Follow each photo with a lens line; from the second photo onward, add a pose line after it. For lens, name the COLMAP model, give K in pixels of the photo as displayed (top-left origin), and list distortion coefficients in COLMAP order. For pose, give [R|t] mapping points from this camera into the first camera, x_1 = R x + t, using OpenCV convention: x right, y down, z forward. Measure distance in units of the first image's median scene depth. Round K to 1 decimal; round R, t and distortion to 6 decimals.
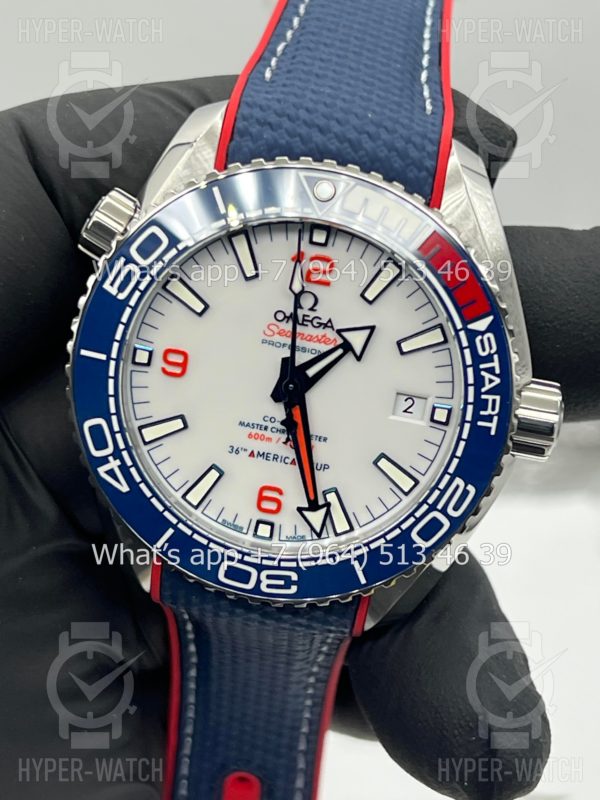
lens RADIAL K [[1854.4, 0, 299.4], [0, 1854.4, 404.7], [0, 0, 1]] dist [0.176663, 0.000000]
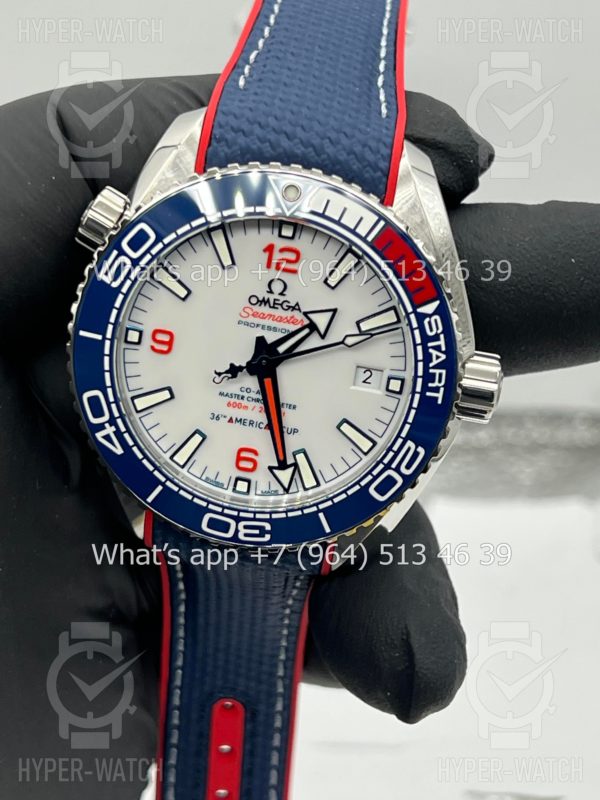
lens RADIAL K [[1854.4, 0, 305.6], [0, 1854.4, 404.5], [0, 0, 1]] dist [0.176663, 0.000000]
pose [[0.999939, -0.008088, 0.007481, 0.012323], [0.007725, 0.998846, 0.047393, -0.037112], [-0.007855, -0.047333, 0.998848, -0.143459]]
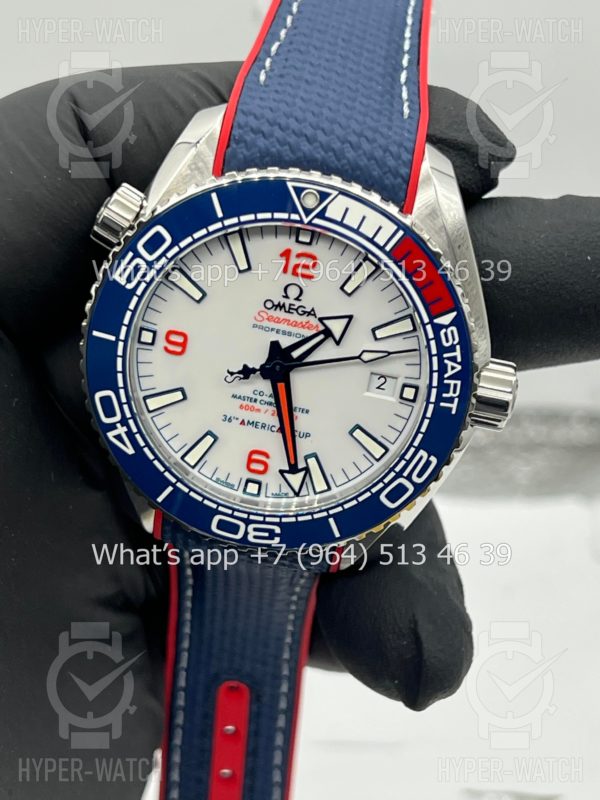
lens RADIAL K [[1854.4, 0, 302.4], [0, 1854.4, 393.8], [0, 0, 1]] dist [0.176663, 0.000000]
pose [[0.999827, 0.018537, -0.001330, 0.012328], [-0.018289, 0.994126, 0.106676, -0.113541], [0.003299, -0.106633, 0.994293, -0.130390]]
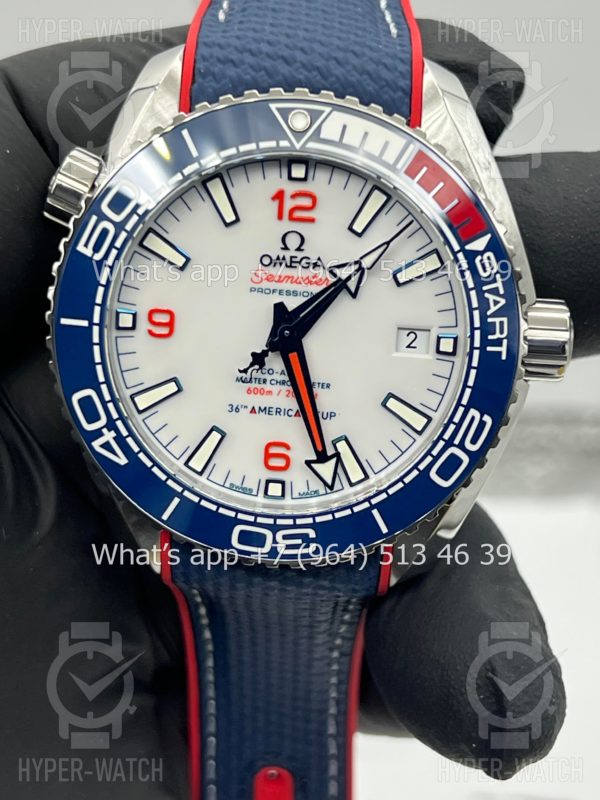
lens RADIAL K [[1854.4, 0, 300.9], [0, 1854.4, 400.4], [0, 0, 1]] dist [0.176663, 0.000000]
pose [[0.992845, -0.114727, 0.033126, -0.032109], [0.115711, 0.992845, -0.029492, 0.052564], [-0.029506, 0.033114, 0.999016, 0.055308]]
